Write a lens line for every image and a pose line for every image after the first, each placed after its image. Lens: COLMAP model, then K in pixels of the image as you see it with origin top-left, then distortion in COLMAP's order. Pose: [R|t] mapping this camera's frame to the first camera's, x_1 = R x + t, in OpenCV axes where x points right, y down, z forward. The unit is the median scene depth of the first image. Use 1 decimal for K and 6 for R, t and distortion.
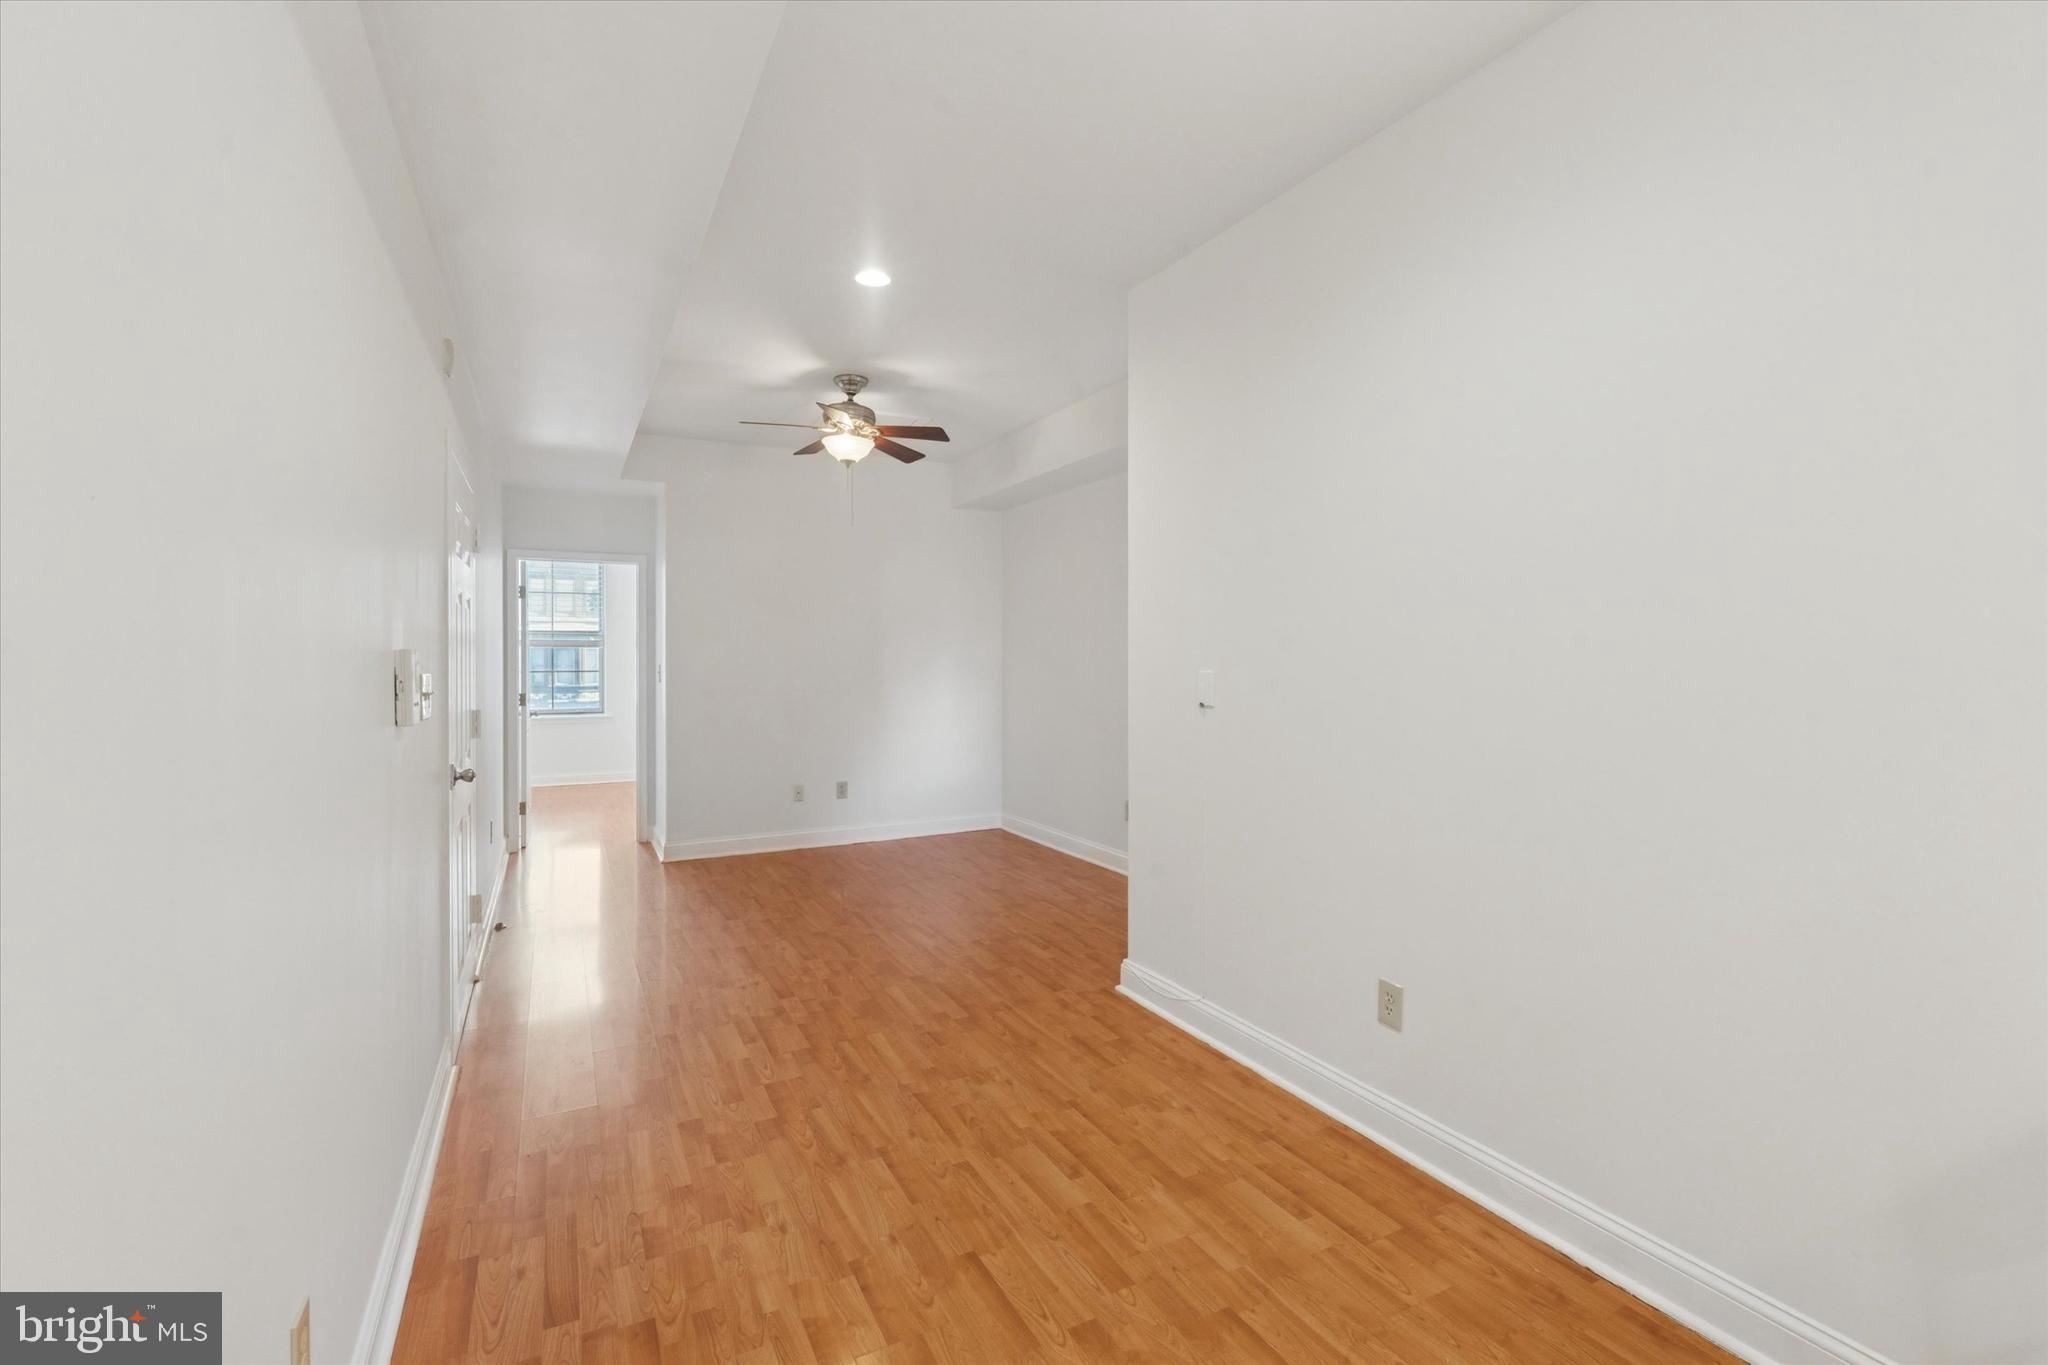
lens RADIAL K [[910.0, 0, 1023.8], [0, 910.0, 636.7], [0, 0, 1]] dist [0.004240, 0.000501]
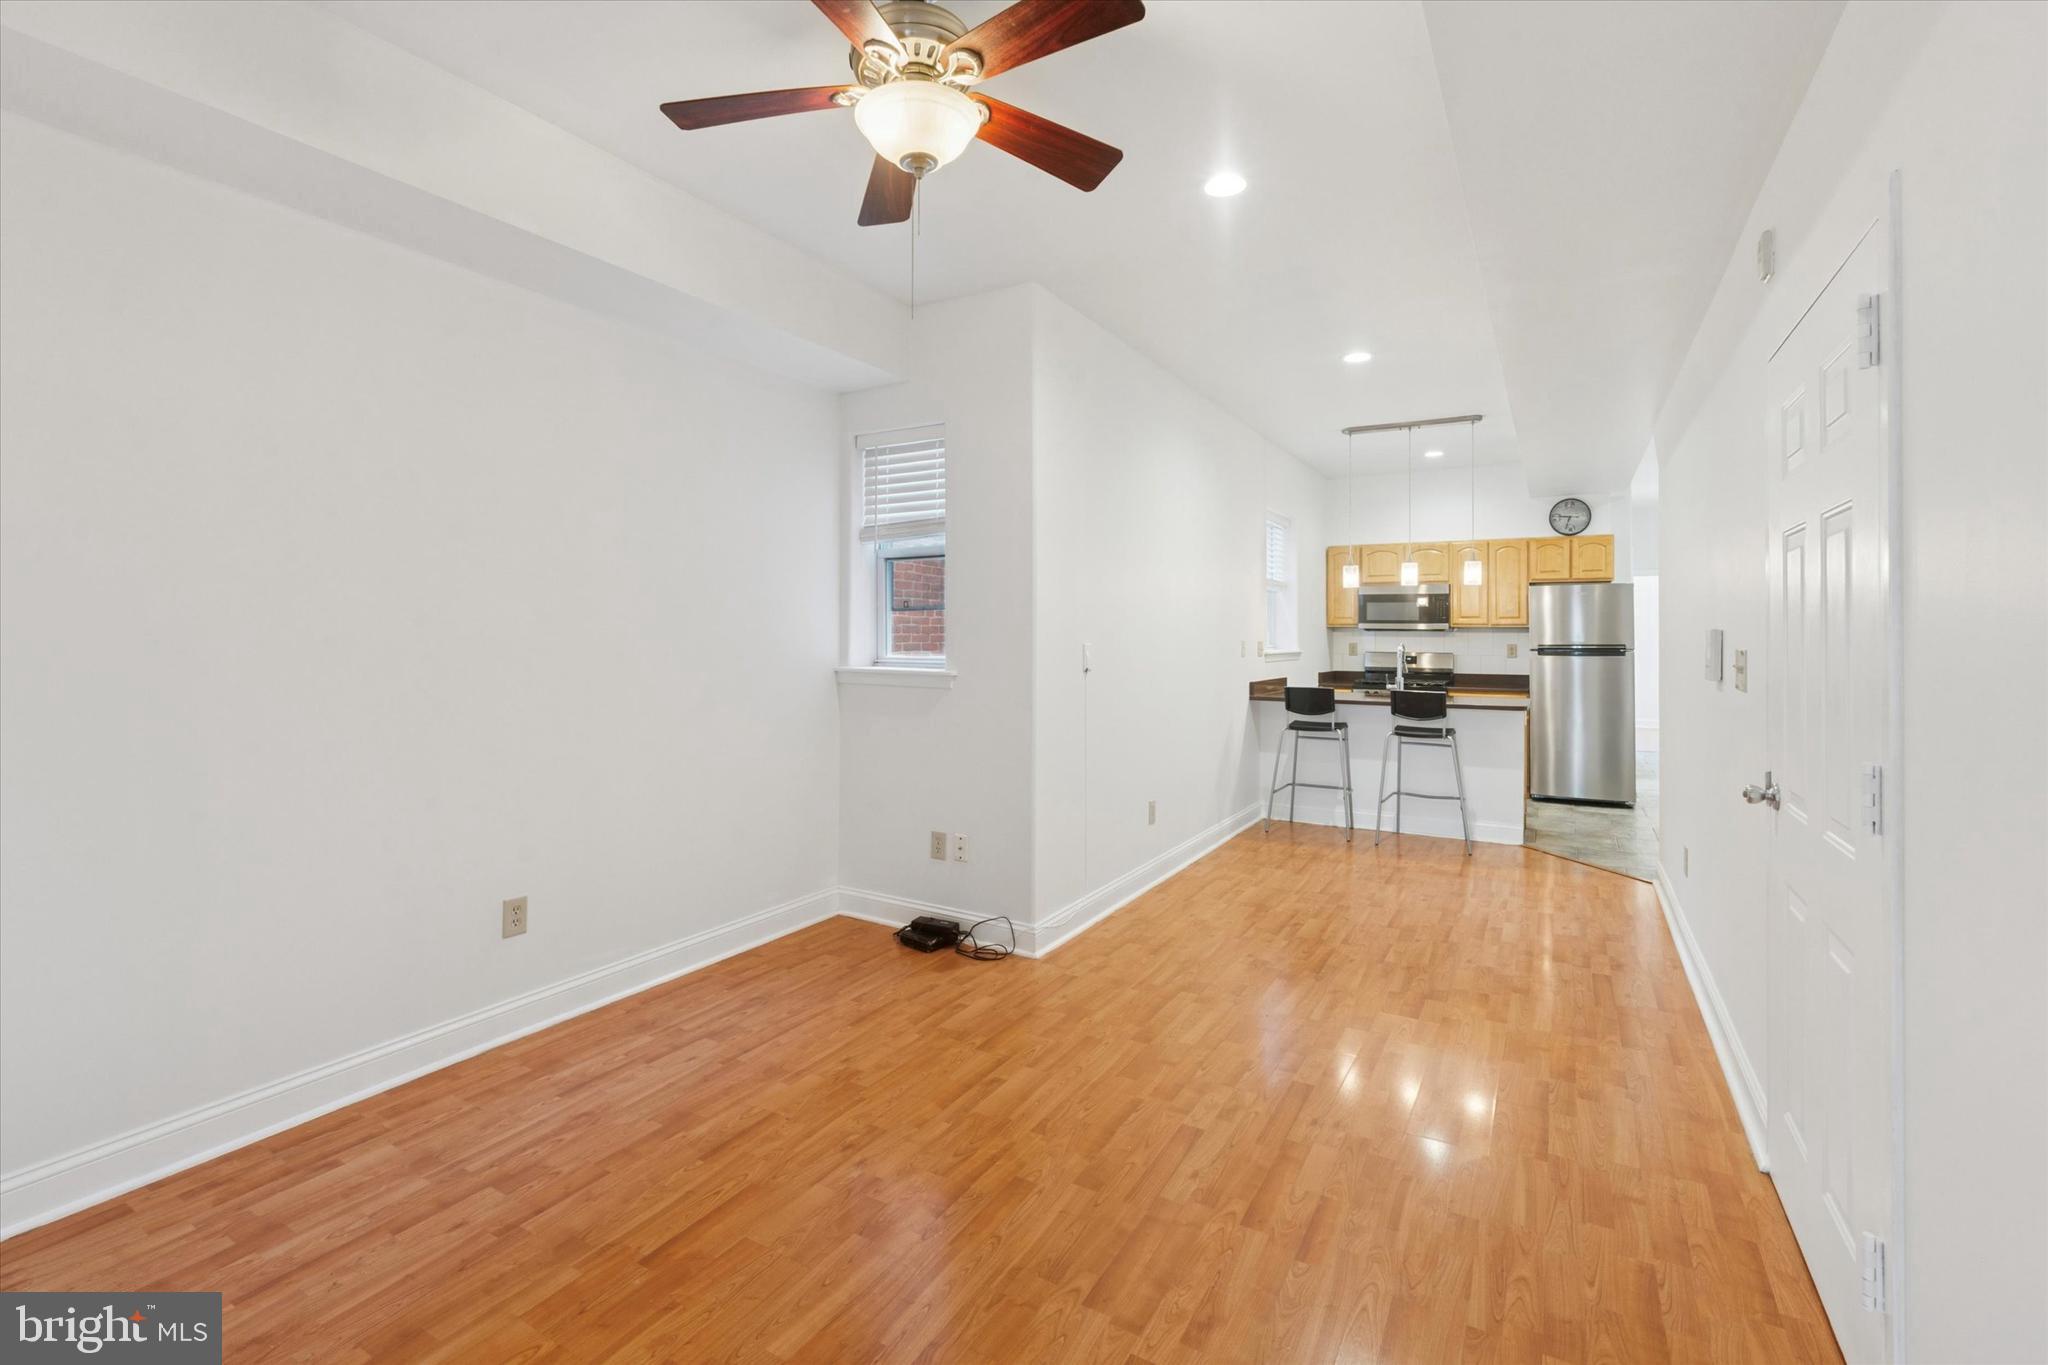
lens RADIAL K [[910.0, 0, 1023.8], [0, 910.0, 636.7], [0, 0, 1]] dist [0.004240, 0.000501]
pose [[-0.536639, 0.002973, 0.843807, -0.779670], [-0.021564, 0.999619, -0.017236, 0.045393], [-0.843536, -0.027445, -0.536370, 1.625029]]
